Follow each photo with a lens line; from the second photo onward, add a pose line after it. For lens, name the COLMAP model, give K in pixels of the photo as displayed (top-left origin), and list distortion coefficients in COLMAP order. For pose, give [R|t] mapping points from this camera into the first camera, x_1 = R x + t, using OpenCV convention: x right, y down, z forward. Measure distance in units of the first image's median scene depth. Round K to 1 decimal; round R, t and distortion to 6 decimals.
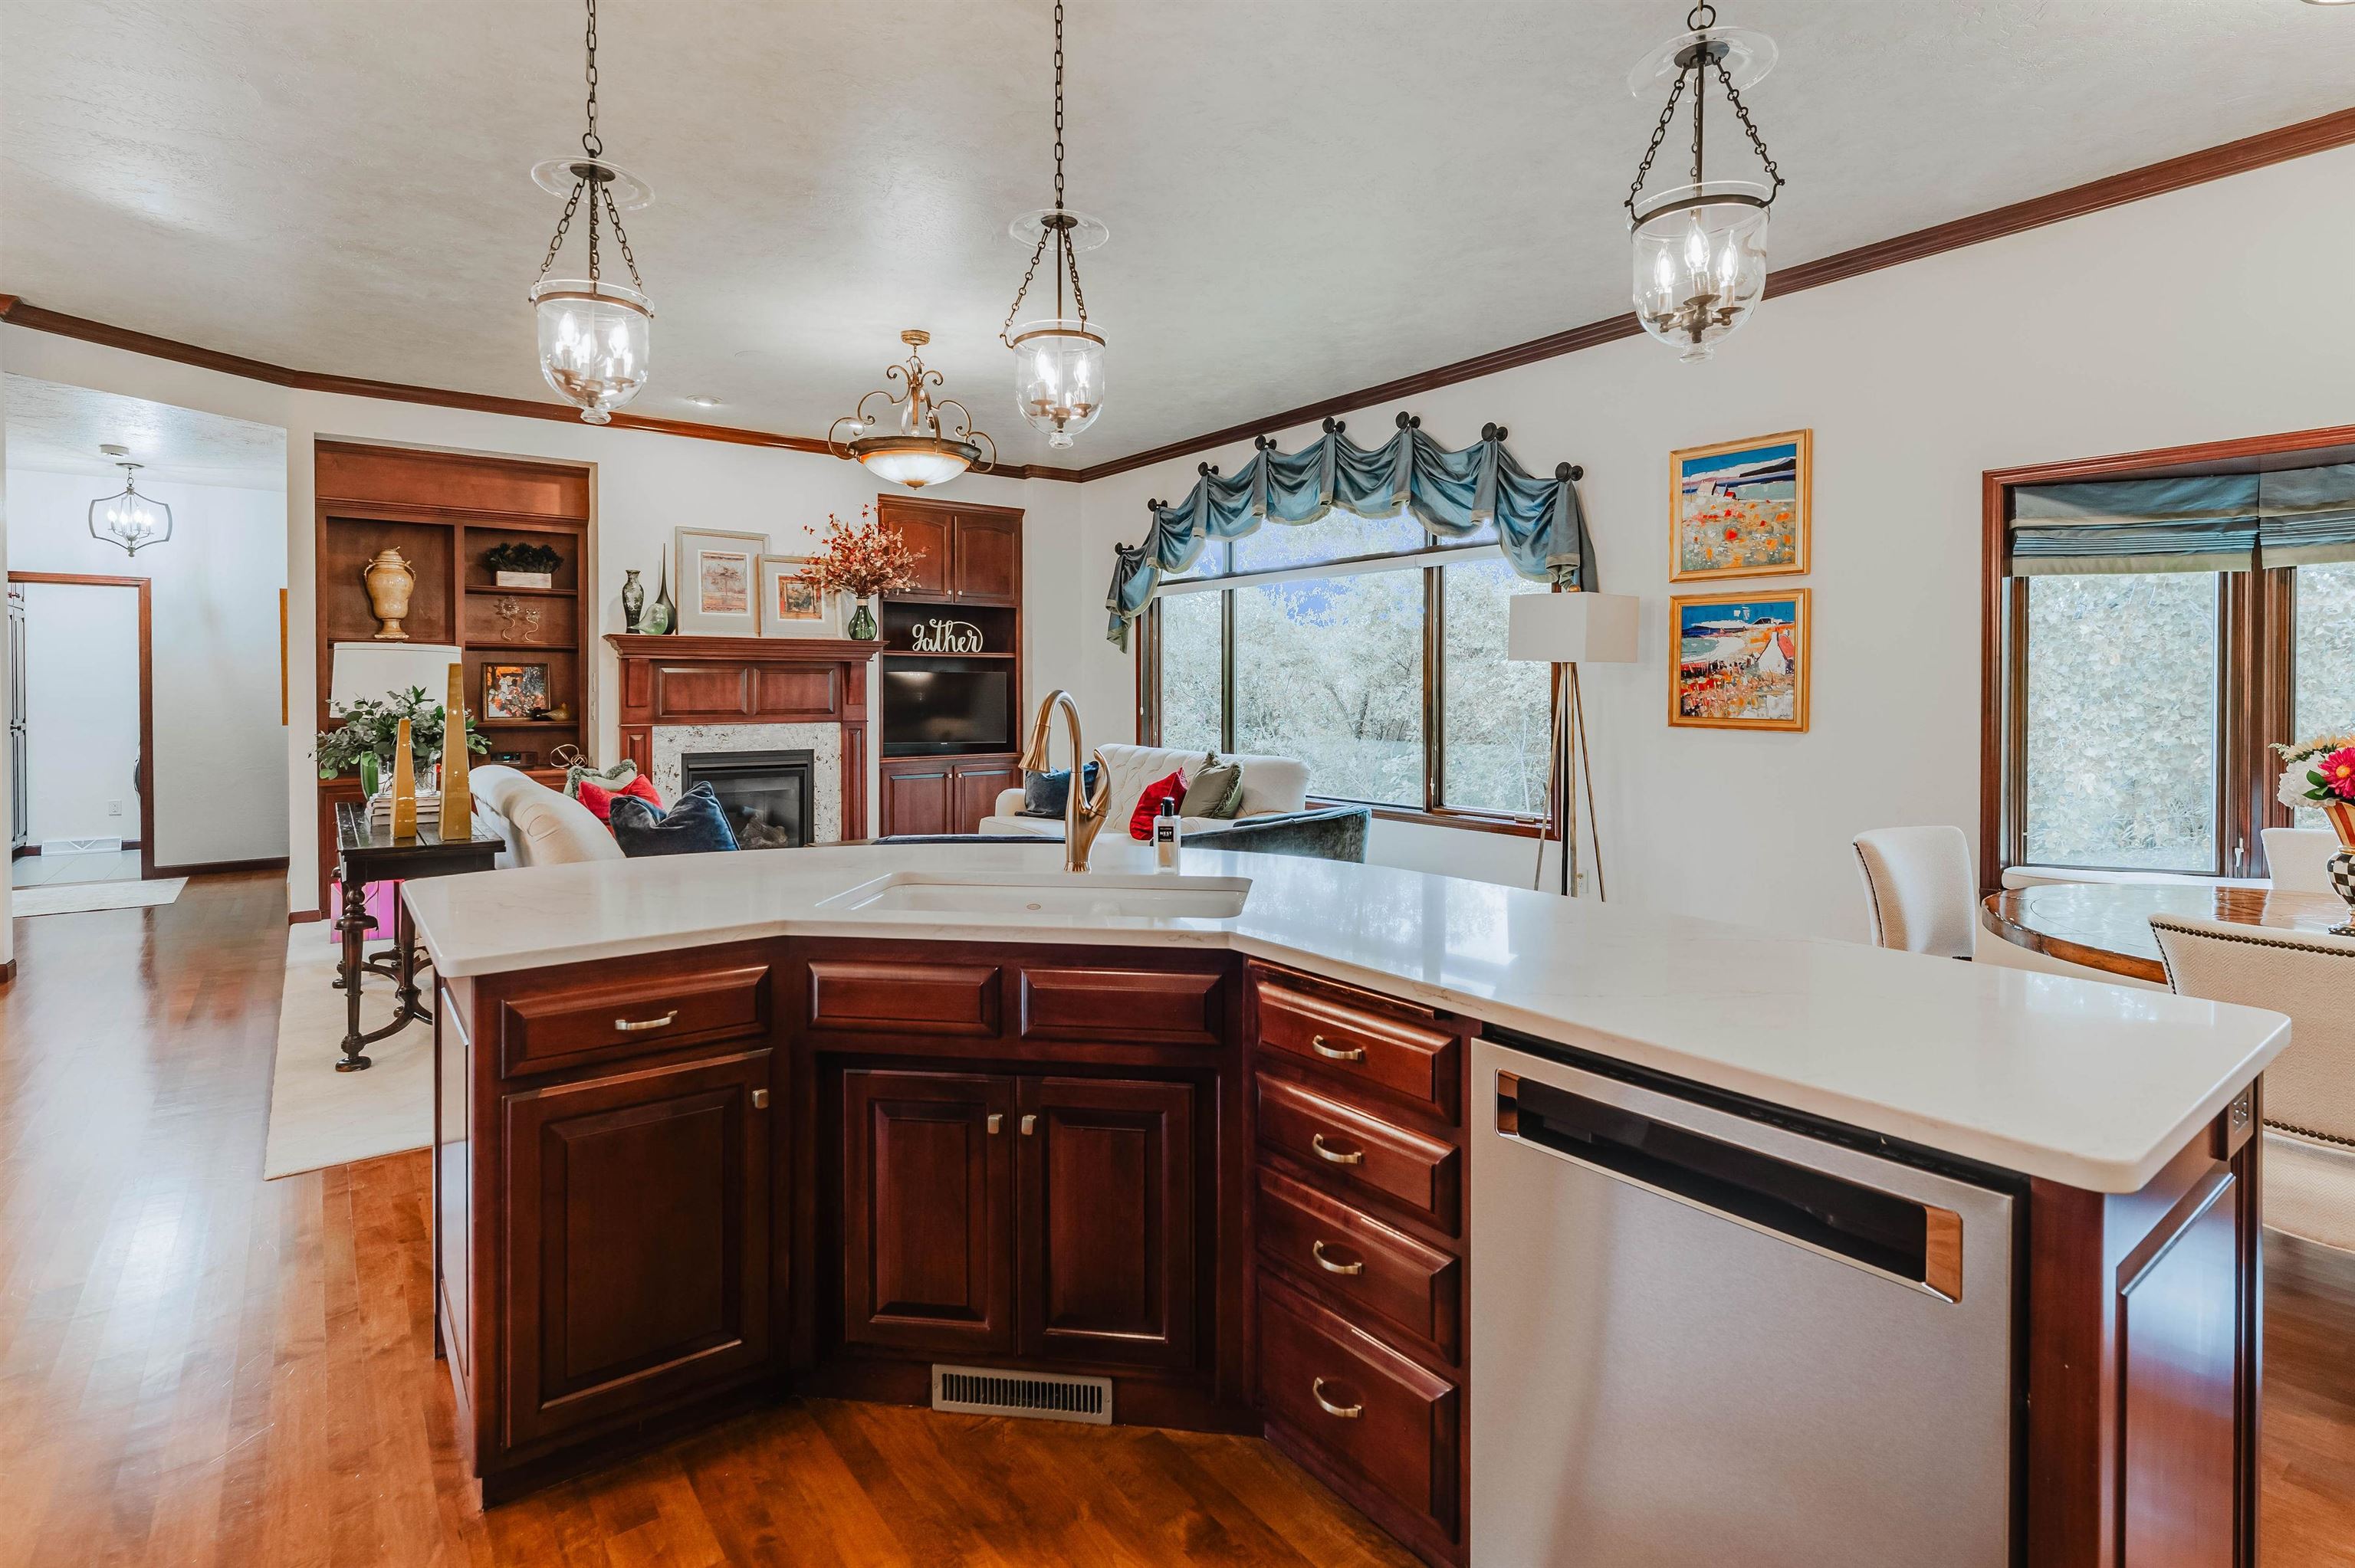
lens RADIAL K [[1149.6, 0, 1173.1], [0, 1149.6, 672.9], [0, 0, 1]] dist [-0.000604, -0.000042]
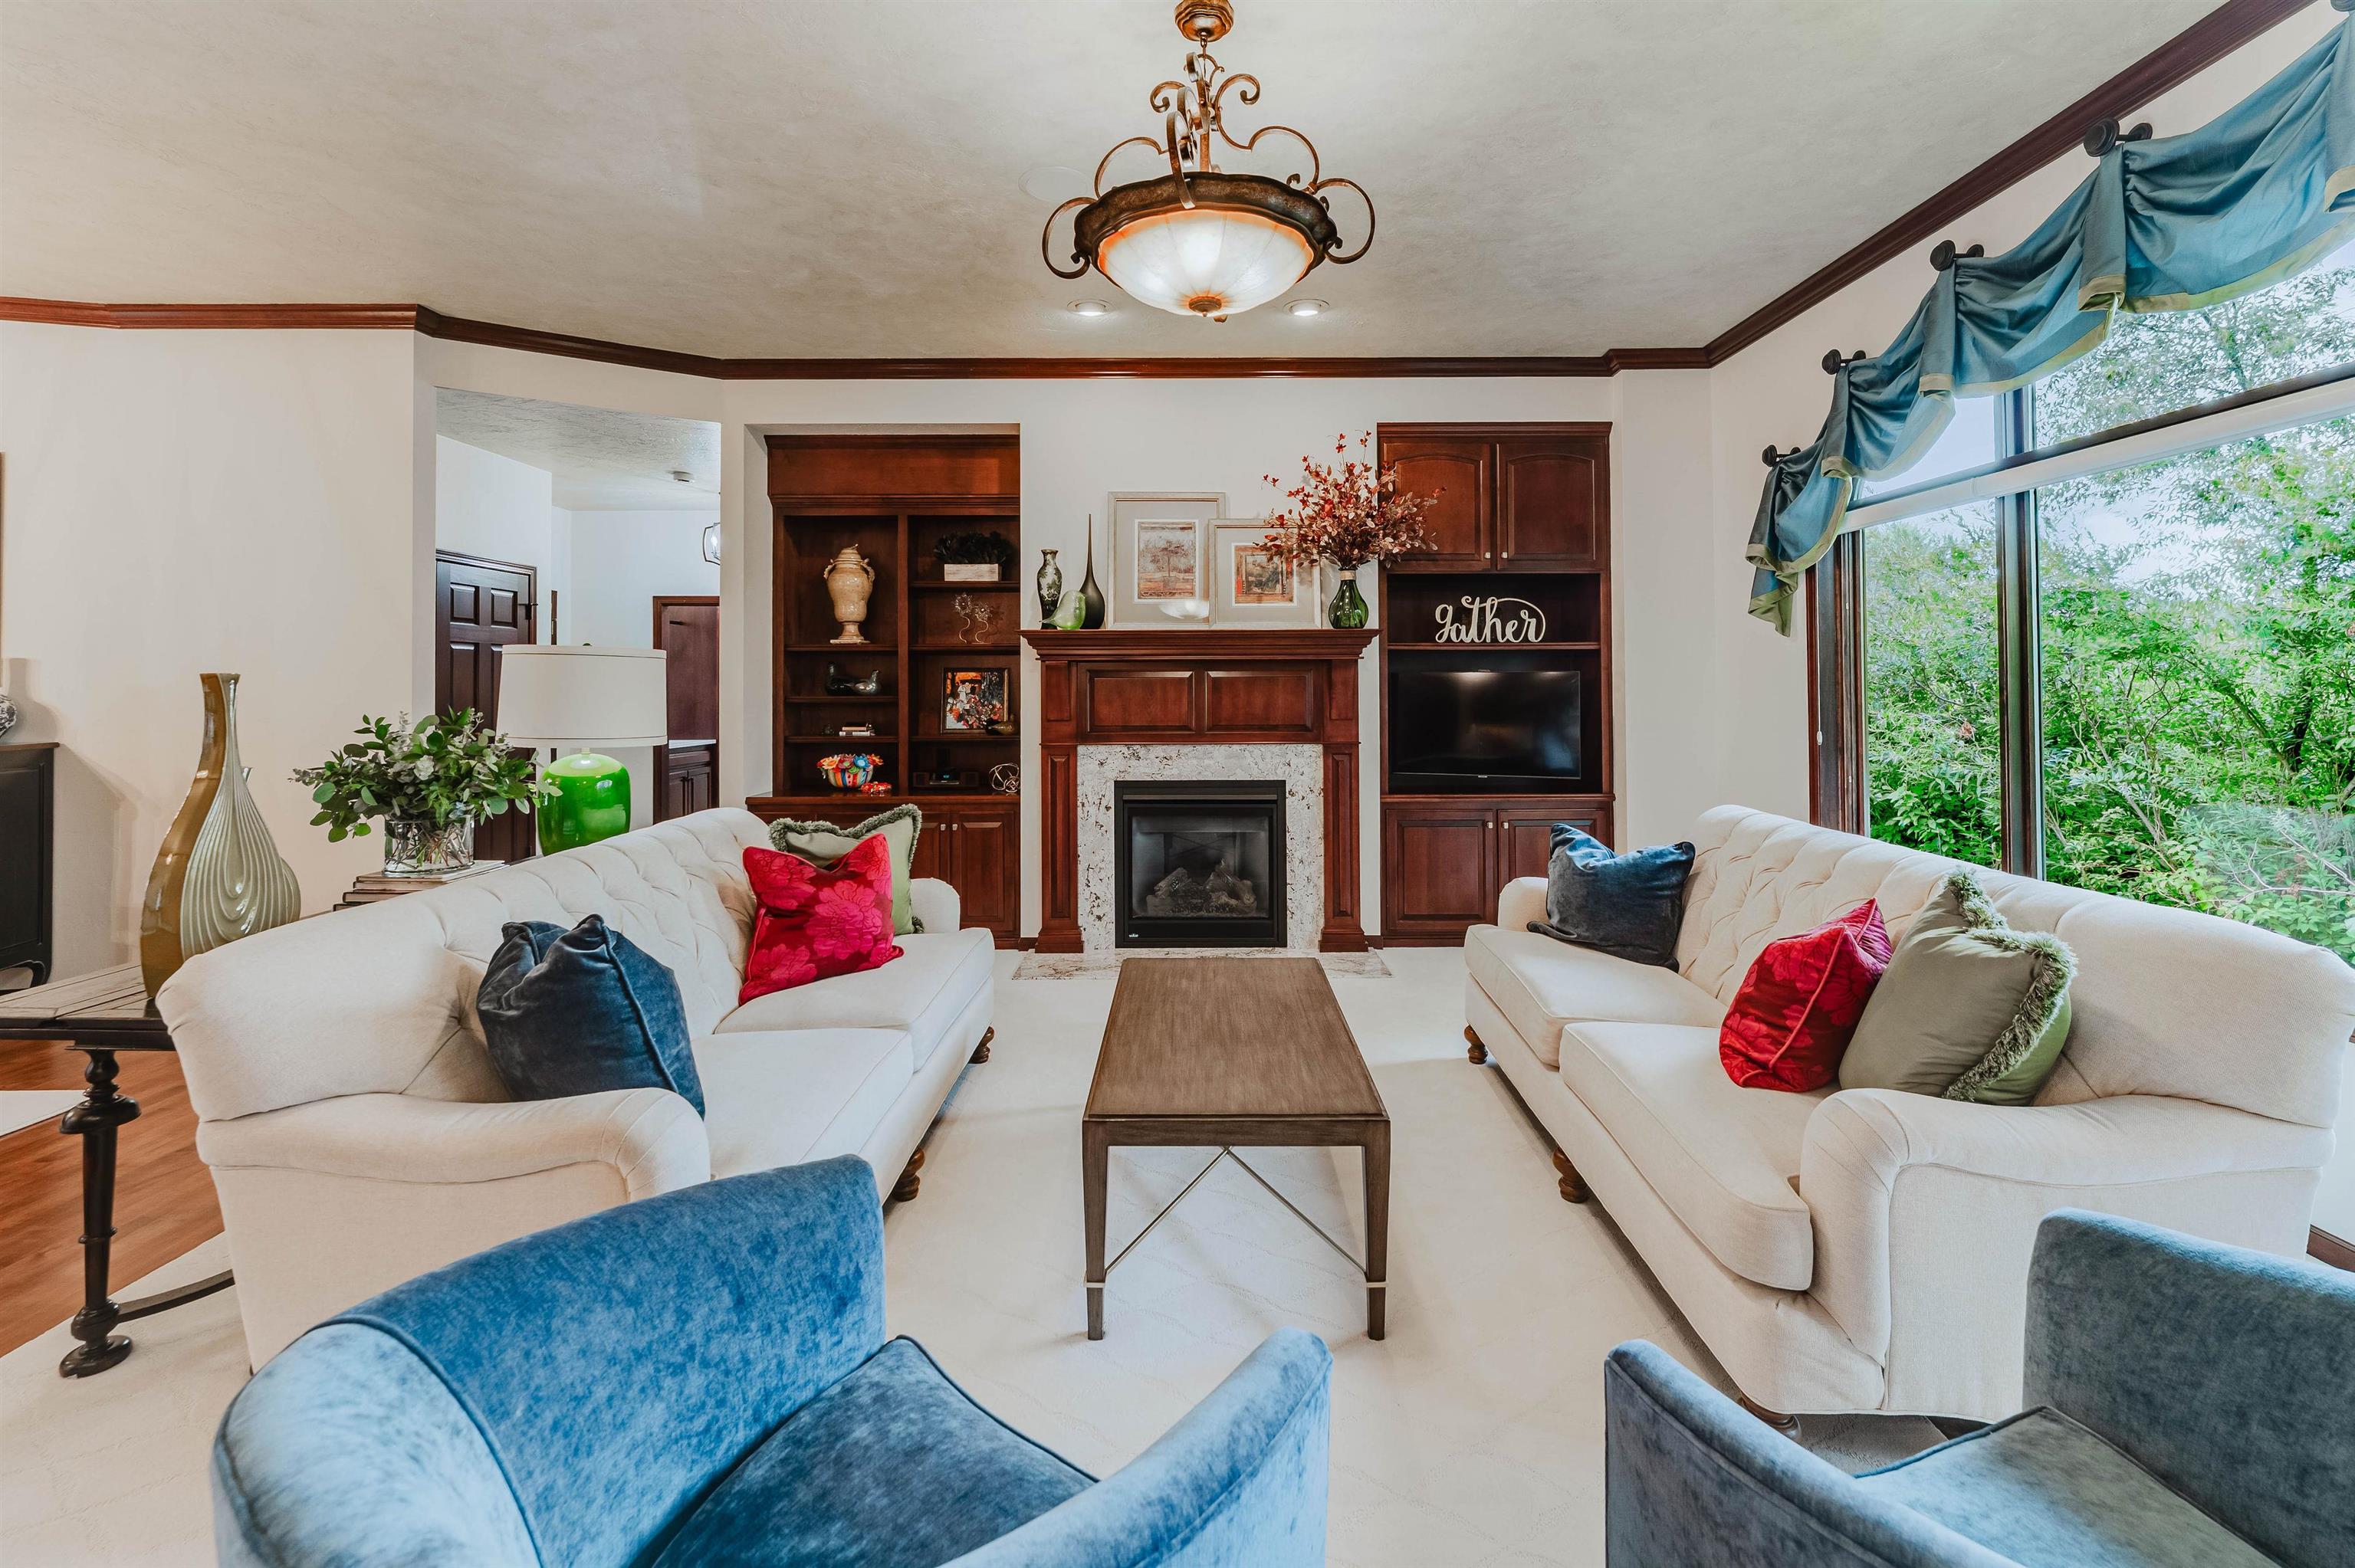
lens RADIAL K [[1003.9, 0, 1189.4], [0, 1003.9, 669.5], [0, 0, 1]] dist [-0.001740, -0.000009]
pose [[0.799545, -0.013547, -0.600454, 0.022975], [0.011526, 0.999908, -0.007212, 0.000027], [0.600496, -0.001155, 0.799627, 0.458460]]
